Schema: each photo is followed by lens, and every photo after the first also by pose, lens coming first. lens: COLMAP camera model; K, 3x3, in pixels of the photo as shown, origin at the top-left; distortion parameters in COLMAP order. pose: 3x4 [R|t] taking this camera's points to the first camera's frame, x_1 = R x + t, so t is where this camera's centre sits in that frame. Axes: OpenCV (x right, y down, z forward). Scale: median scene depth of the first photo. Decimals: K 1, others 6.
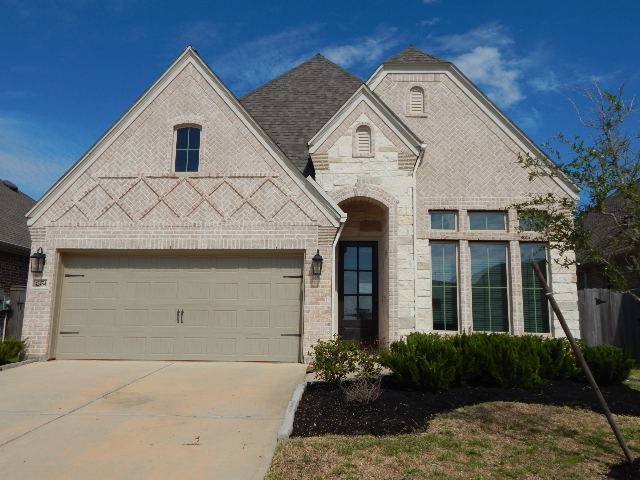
lens RADIAL K [[525.3, 0, 312.8], [0, 525.3, 240.3], [0, 0, 1]] dist [0.001198, 0.005840]
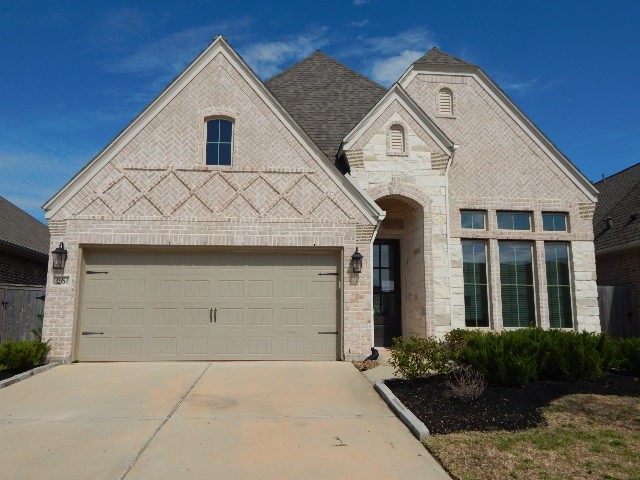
lens RADIAL K [[526.4, 0, 318.1], [0, 526.4, 240.9], [0, 0, 1]] dist [0.000653, 0.001555]
pose [[0.992008, 0.009928, 0.125783, -0.182171], [-0.010531, 0.999936, 0.004134, 0.002585], [-0.125734, -0.005425, 0.992049, 0.016324]]
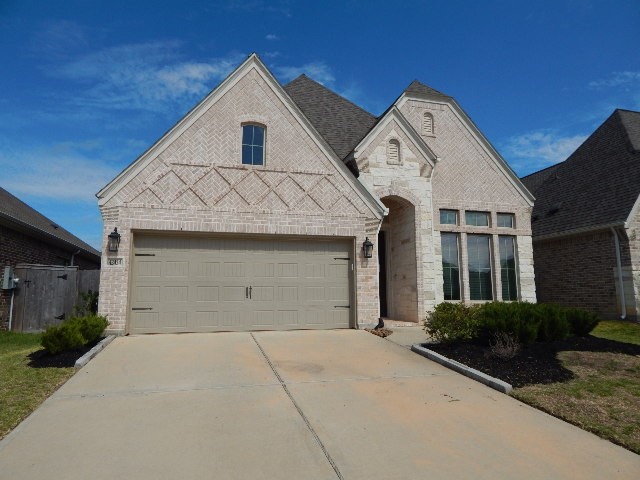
lens RADIAL K [[423.3, 0, 320.0], [0, 423.3, 240.0], [0, 0, 1]] dist [0.000069, -0.000319]
pose [[0.952334, 0.025159, 0.304018, -0.382603], [-0.033273, 0.999214, 0.021536, 0.007135], [-0.303237, -0.030625, 0.952423, 0.083554]]
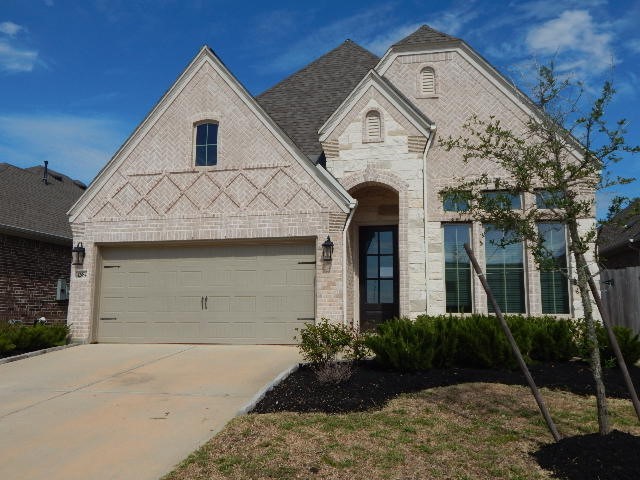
lens RADIAL K [[525.3, 0, 312.8], [0, 525.3, 240.3], [0, 0, 1]] dist [0.001198, 0.005840]
pose [[0.988715, -0.032038, -0.146341, 0.124510], [0.036541, 0.998934, 0.028192, -0.003277], [0.145282, -0.033221, 0.988832, -0.019319]]
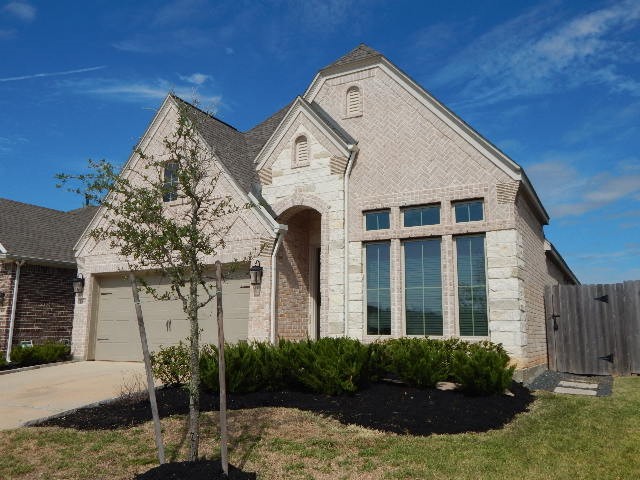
lens RADIAL K [[526.4, 0, 318.1], [0, 526.4, 240.9], [0, 0, 1]] dist [0.000653, 0.001555]
pose [[0.898516, -0.085958, -0.430443, 0.564653], [0.084627, 0.996164, -0.022277, 0.012152], [0.430706, -0.016411, 0.902343, 0.082384]]
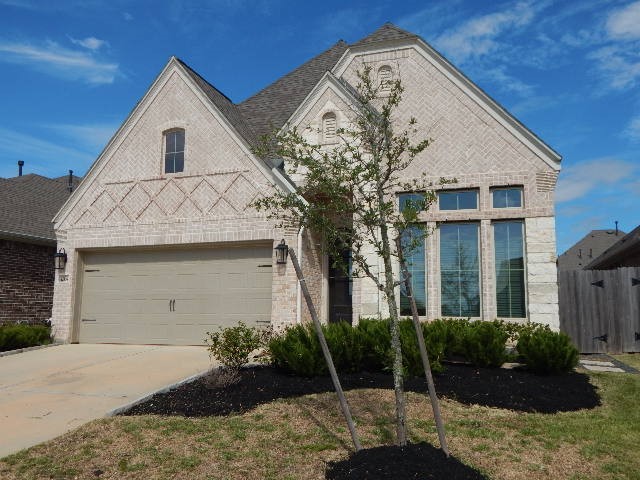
lens RADIAL K [[525.8, 0, 320.0], [0, 525.8, 240.0], [0, 0, 1]] dist [-0.000040, -0.006473]
pose [[0.963172, -0.045515, -0.265006, 0.340601], [0.053050, 0.998364, 0.021342, 0.001466], [0.263601, -0.034615, 0.964010, 0.023398]]
